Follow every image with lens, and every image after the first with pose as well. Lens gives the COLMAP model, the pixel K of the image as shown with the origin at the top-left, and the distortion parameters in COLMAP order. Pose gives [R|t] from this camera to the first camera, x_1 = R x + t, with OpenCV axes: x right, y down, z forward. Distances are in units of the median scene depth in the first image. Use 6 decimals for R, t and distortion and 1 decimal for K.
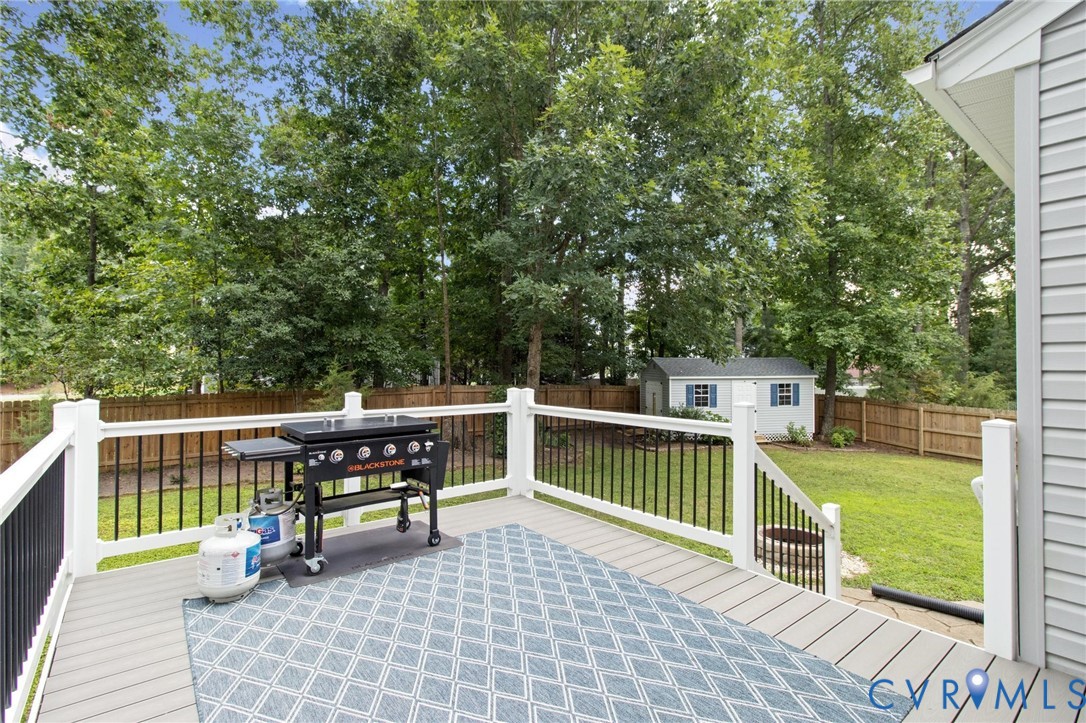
lens RADIAL K [[504.5, 0, 544.6], [0, 504.5, 363.7], [0, 0, 1]] dist [-0.001254, 0.000434]
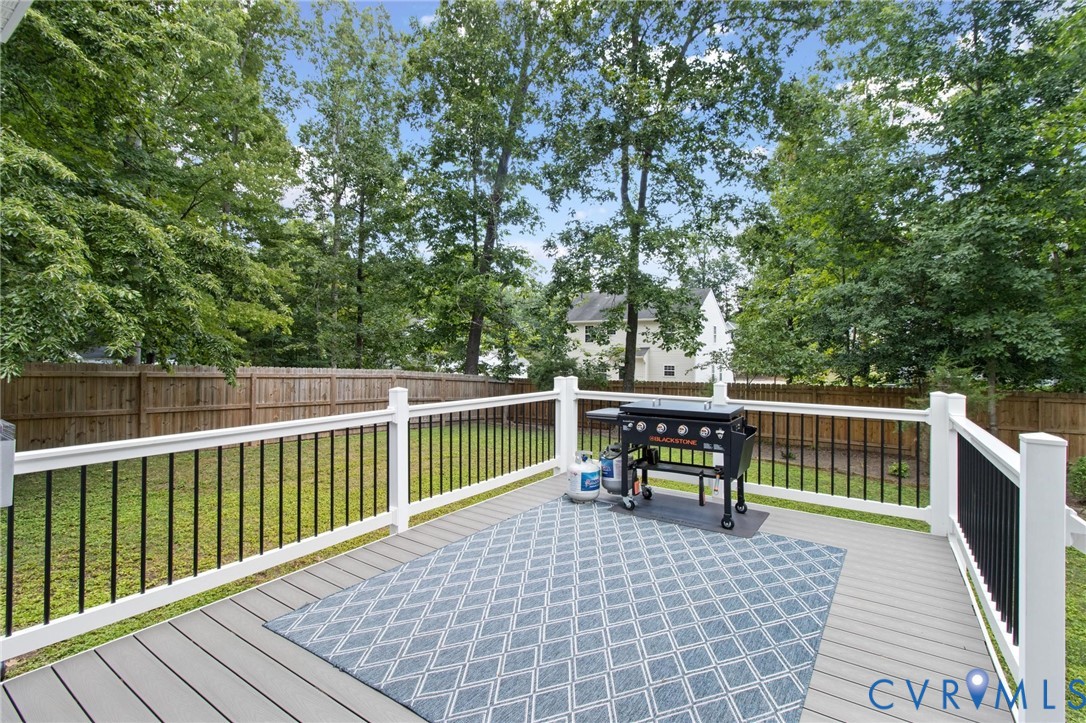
lens RADIAL K [[504.5, 0, 553.4], [0, 504.5, 354.0], [0, 0, 1]] dist [-0.001254, 0.000434]
pose [[0.300521, -0.002635, -0.953772, 0.821205], [-0.005943, 0.999972, -0.004635, -0.002088], [0.953757, 0.007061, 0.300497, 0.389392]]
